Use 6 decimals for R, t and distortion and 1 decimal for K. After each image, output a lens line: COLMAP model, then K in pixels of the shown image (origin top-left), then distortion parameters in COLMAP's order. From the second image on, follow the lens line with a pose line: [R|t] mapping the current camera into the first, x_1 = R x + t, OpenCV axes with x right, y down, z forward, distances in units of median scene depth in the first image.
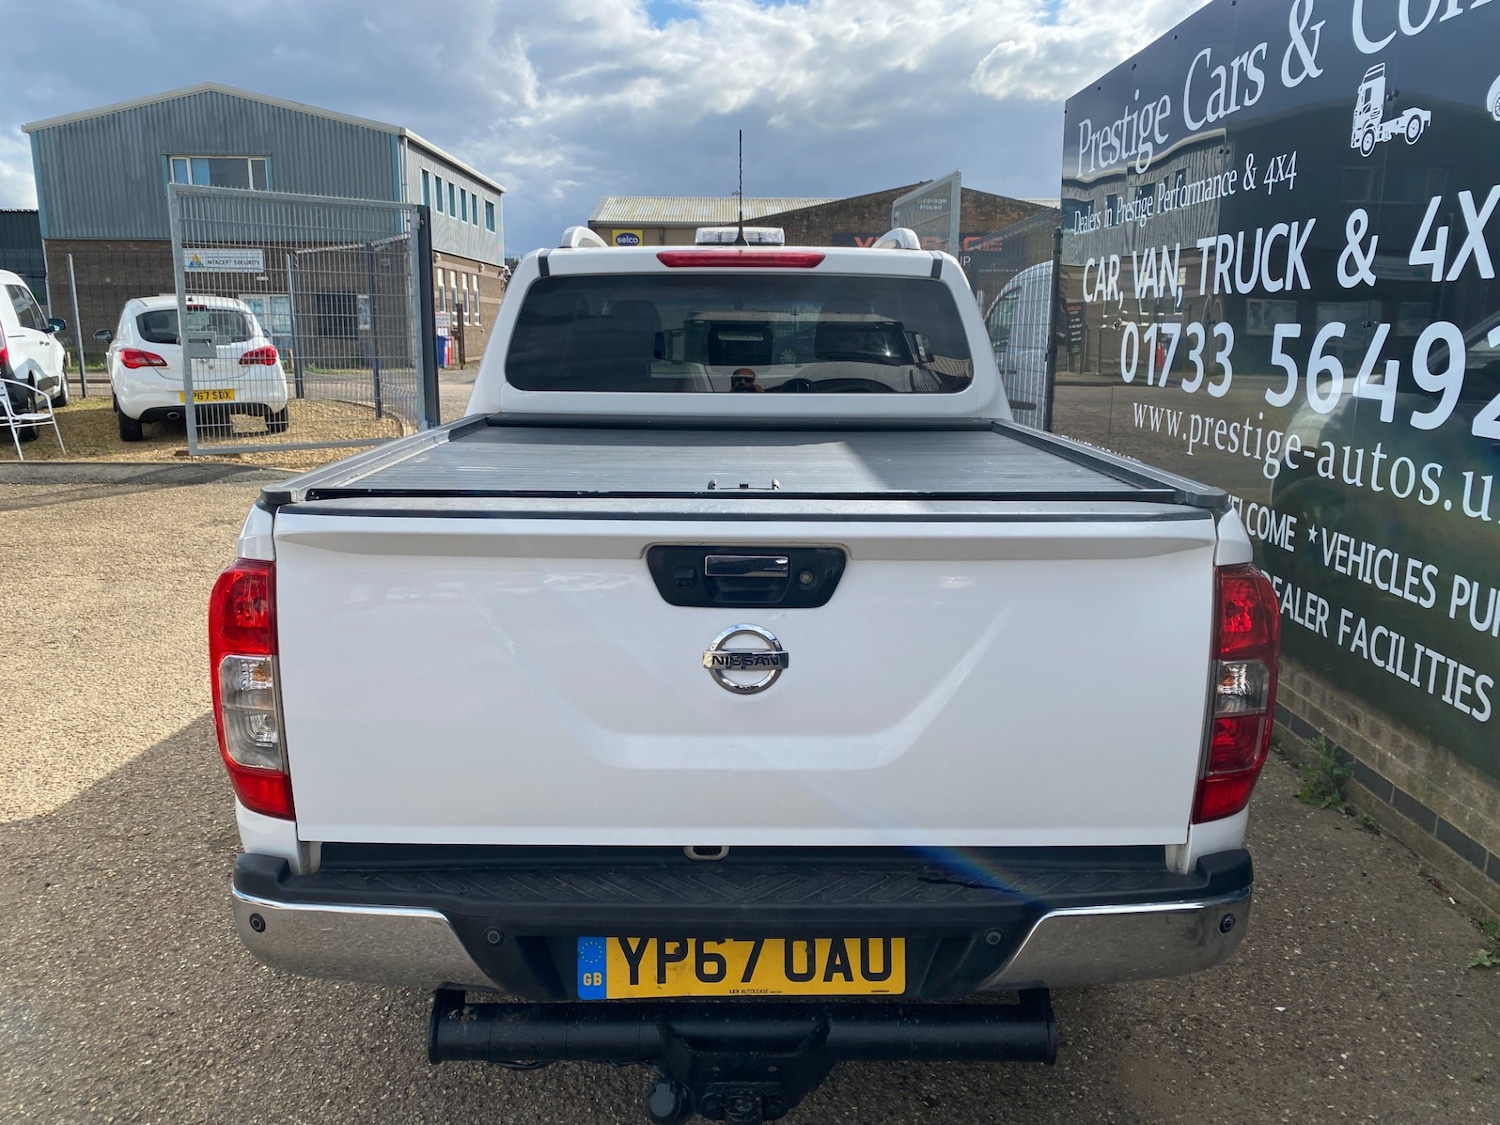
lens RADIAL K [[1141.8, 0, 730.4], [0, 1141.8, 553.6], [0, 0, 1]] dist [0.005121, -0.001850]
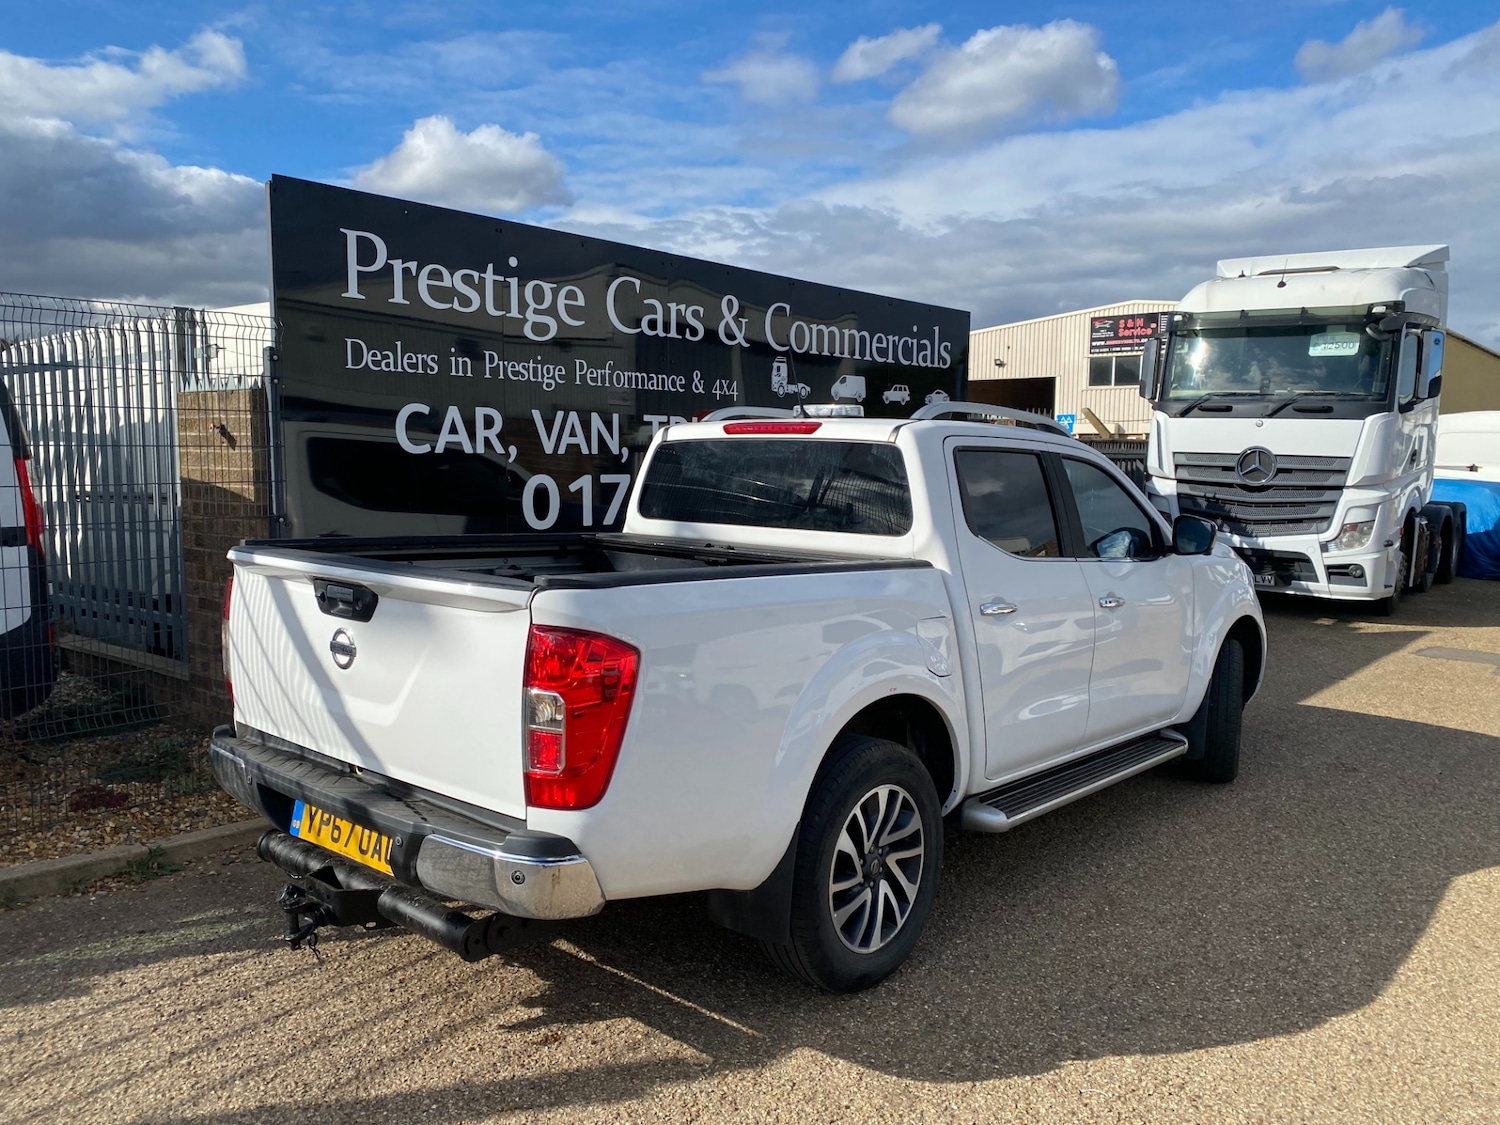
lens RADIAL K [[1141.0, 0, 760.7], [0, 1141.0, 578.0], [0, 0, 1]] dist [0.099420, -0.217791]
pose [[-0.783774, -0.078860, 0.616019, -0.609071], [0.113759, 0.956893, 0.267236, -0.465961], [-0.610538, 0.279530, -0.741017, 2.115489]]
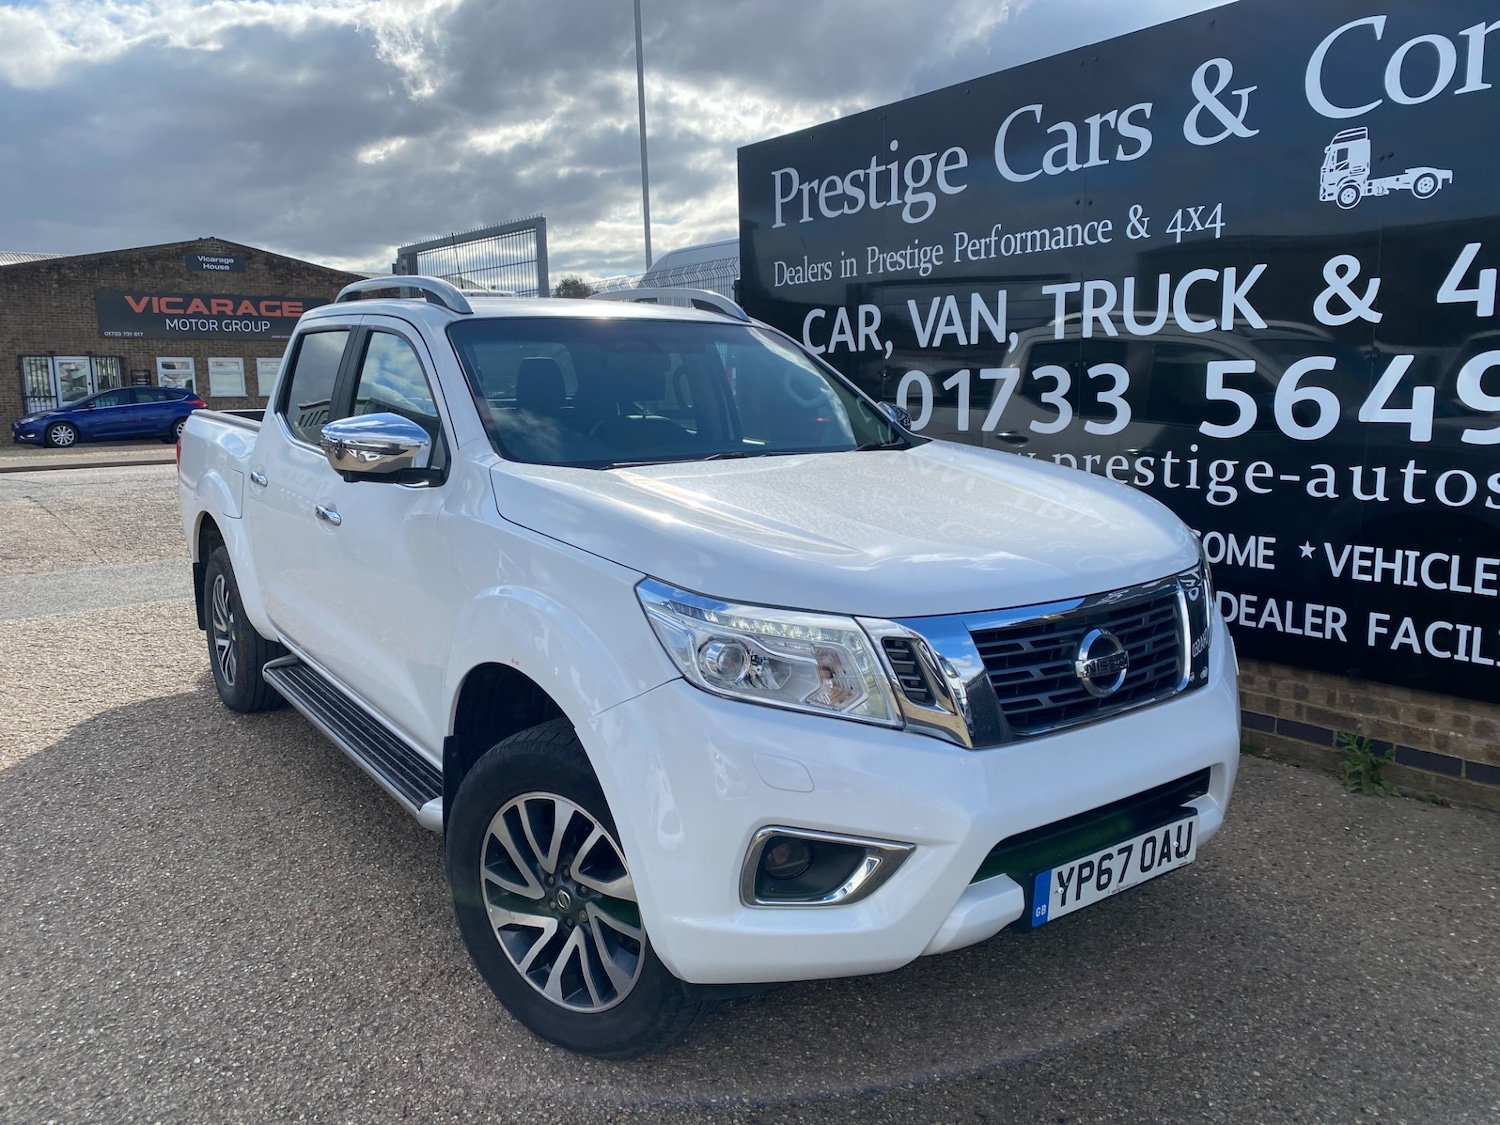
lens RADIAL K [[1149.5, 0, 744.1], [0, 1149.5, 555.2], [0, 0, 1]] dist [0.013362, -0.006657]
pose [[0.795001, -0.102317, 0.597917, -0.480830], [0.137927, 0.990345, -0.013920, -0.059491], [-0.590720, 0.093535, 0.801437, 0.366720]]
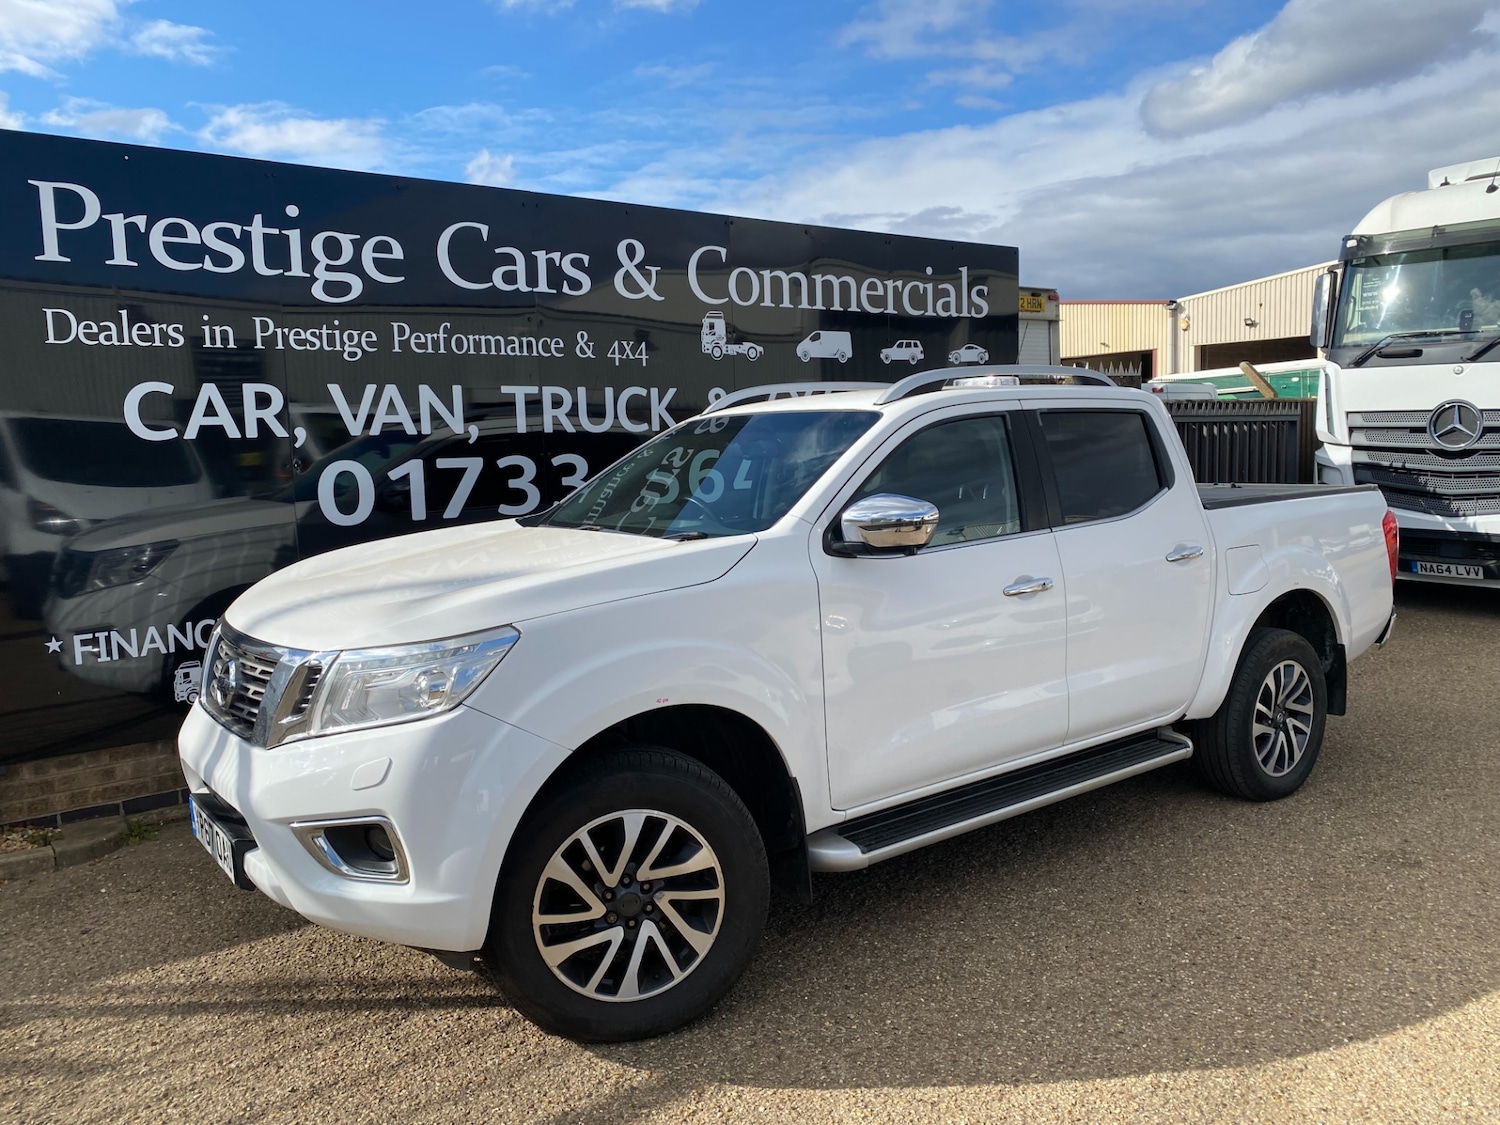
lens RADIAL K [[1149.9, 0, 751.3], [0, 1149.9, 556.1], [0, 0, 1]] dist [0.010547, -0.000079]
pose [[-0.610087, -0.067964, 0.789414, -0.722235], [0.182138, 0.957604, 0.223206, -0.342366], [-0.771116, 0.279957, -0.571843, 1.609210]]
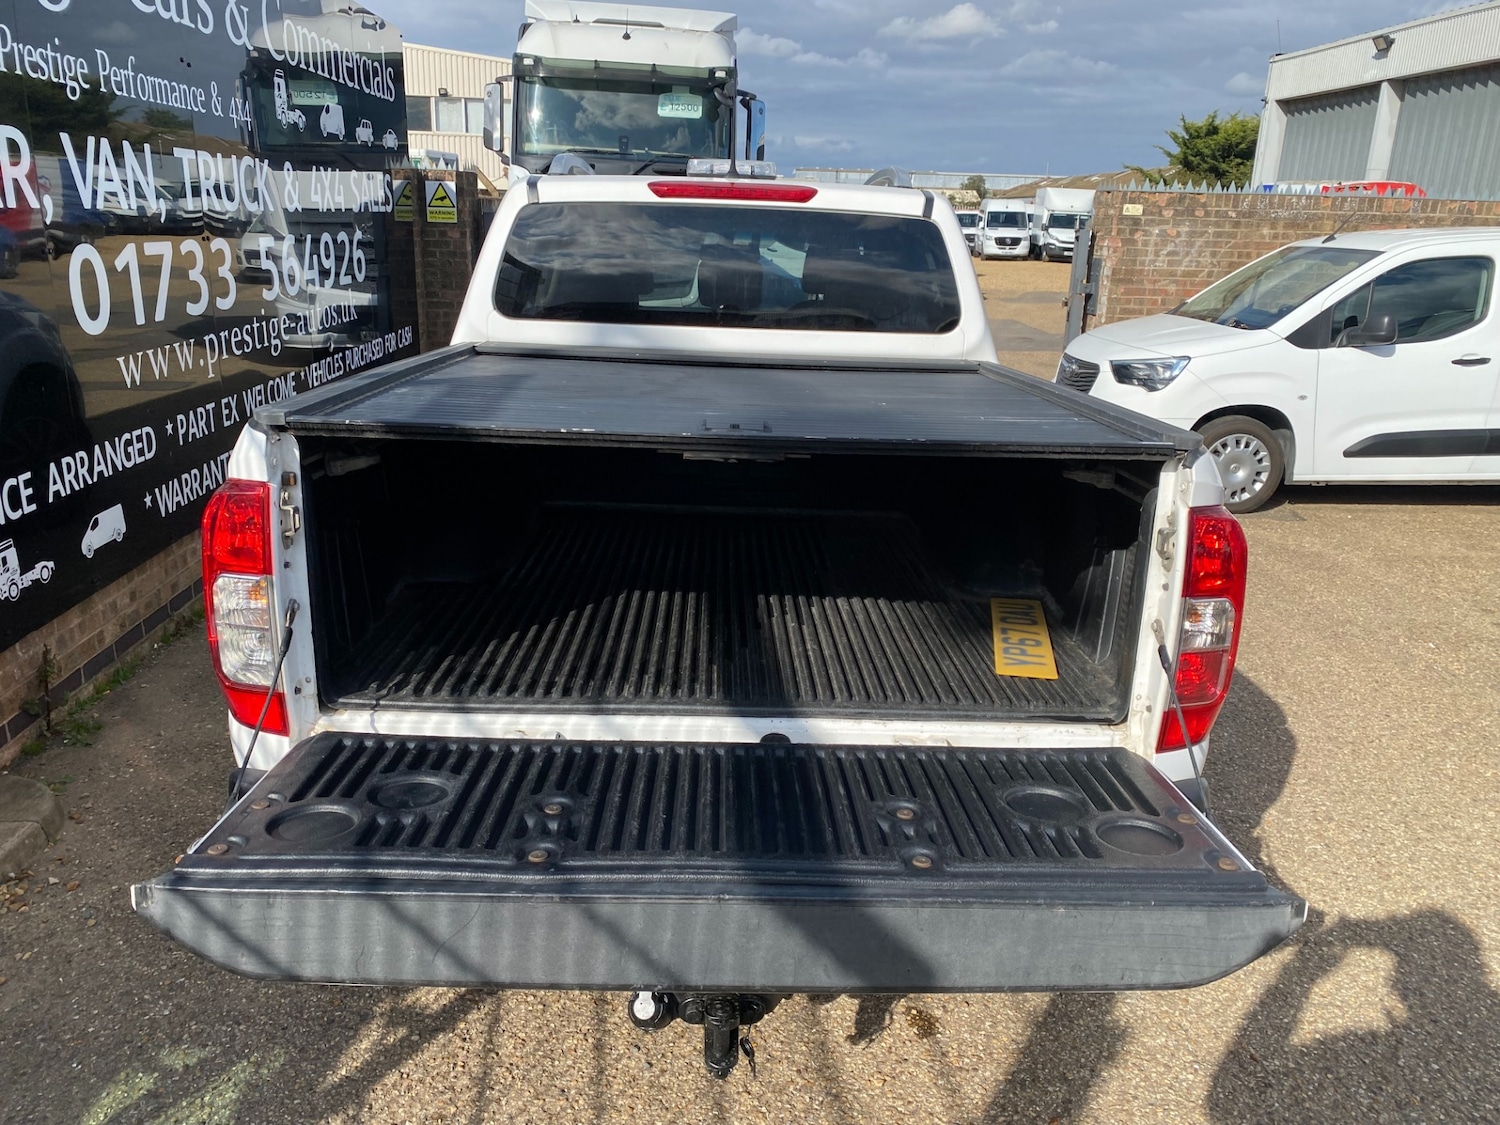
lens RADIAL K [[1149.5, 0, 764.5], [0, 1149.5, 576.2], [0, 0, 1]] dist [0.009222, -0.000108]
pose [[-0.996928, -0.012607, -0.077308, 0.003255], [-0.048394, 0.875198, 0.481338, -0.467883], [0.061591, 0.483601, -0.873119, 2.120135]]
